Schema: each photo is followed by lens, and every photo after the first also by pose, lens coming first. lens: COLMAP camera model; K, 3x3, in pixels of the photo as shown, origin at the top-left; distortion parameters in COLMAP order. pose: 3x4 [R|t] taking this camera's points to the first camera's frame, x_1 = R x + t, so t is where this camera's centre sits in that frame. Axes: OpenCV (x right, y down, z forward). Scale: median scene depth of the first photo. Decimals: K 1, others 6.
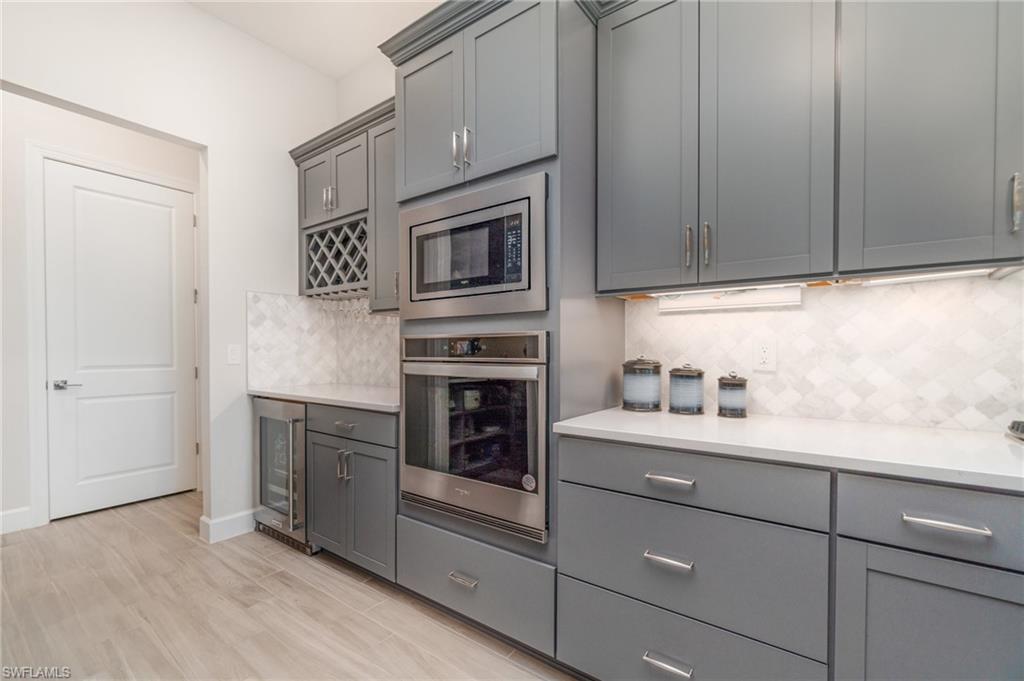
lens RADIAL K [[446.3, 0, 516.4], [0, 446.3, 341.1], [0, 0, 1]] dist [0.002575, -0.000630]
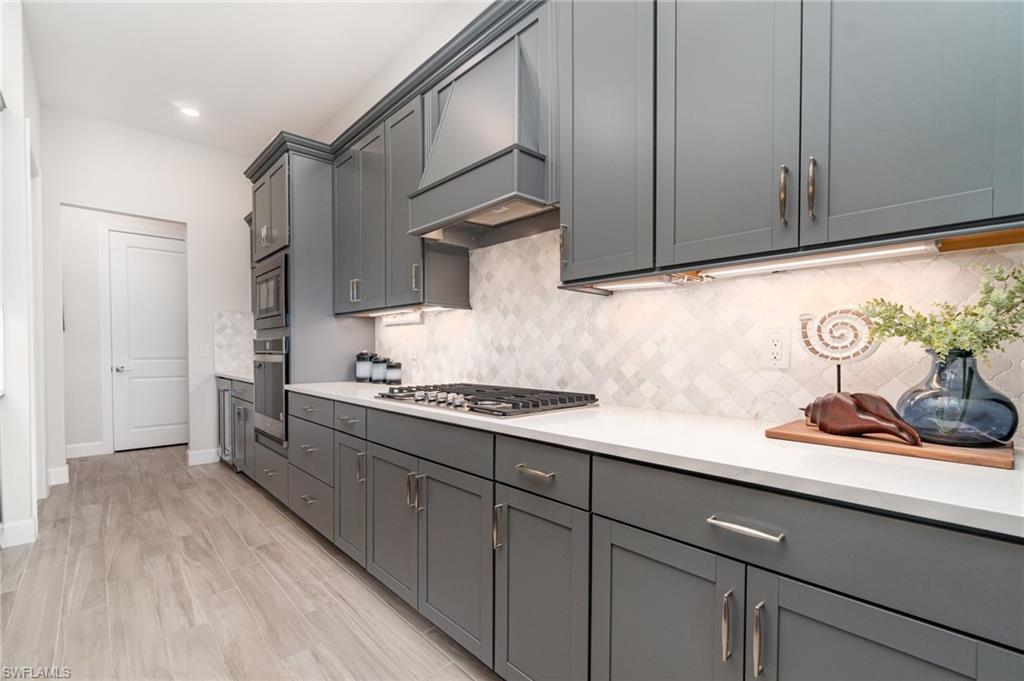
lens RADIAL K [[446.3, 0, 506.3], [0, 446.3, 344.9], [0, 0, 1]] dist [0.002575, -0.000630]
pose [[0.983936, 0.001404, -0.178517, 0.814248], [-0.000534, 0.999988, 0.004926, 0.001448], [0.178522, -0.004752, 0.983925, -0.433589]]
